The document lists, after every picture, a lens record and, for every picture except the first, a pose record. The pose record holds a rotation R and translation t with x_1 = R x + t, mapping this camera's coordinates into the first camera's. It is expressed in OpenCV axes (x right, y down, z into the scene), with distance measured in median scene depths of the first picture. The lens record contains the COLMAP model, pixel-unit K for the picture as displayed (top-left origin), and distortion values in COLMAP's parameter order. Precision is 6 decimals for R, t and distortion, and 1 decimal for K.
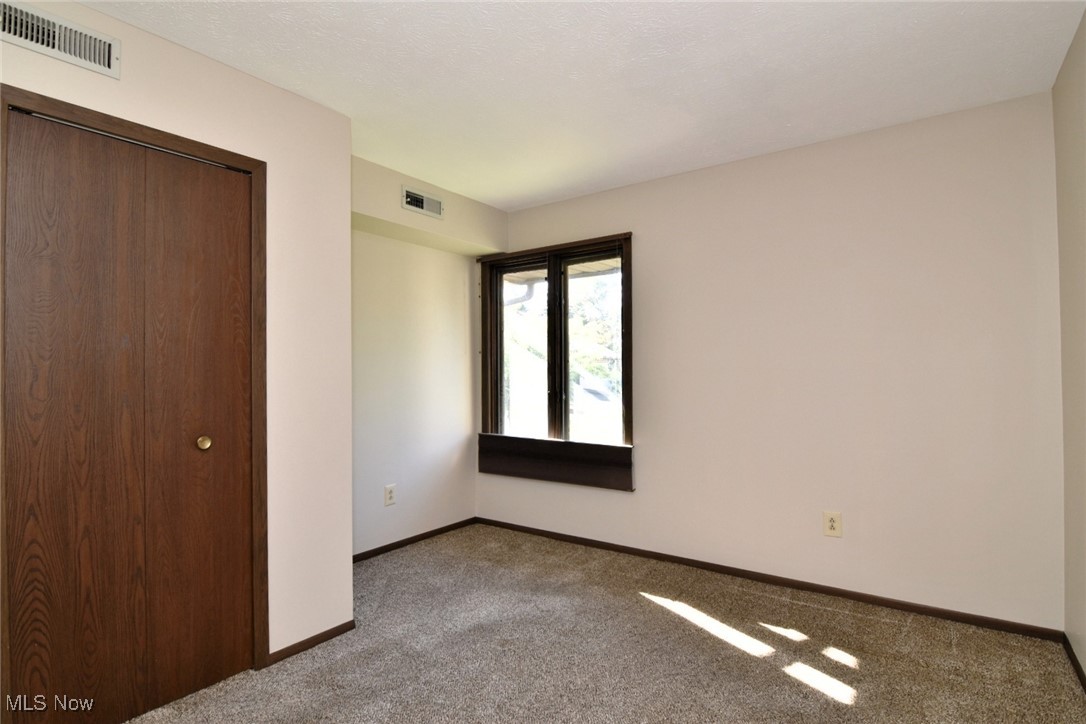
lens RADIAL K [[543.2, 0, 543.7], [0, 543.2, 365.4], [0, 0, 1]] dist [-0.022315, -0.000739]
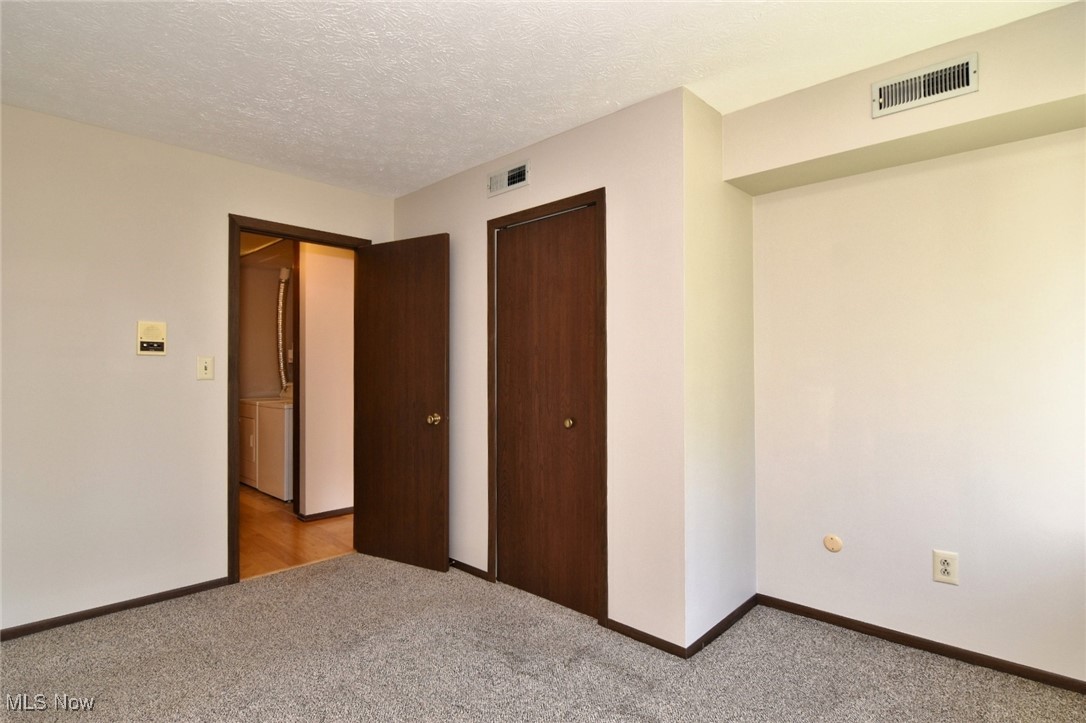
lens RADIAL K [[558.8, 0, 543.8], [0, 558.8, 362.5], [0, 0, 1]] dist [-0.012970, -0.003482]
pose [[-0.135325, -0.000921, -0.990801, 0.682001], [0.011396, 0.999932, -0.002486, -0.002733], [0.990736, -0.011627, -0.135306, 1.033954]]
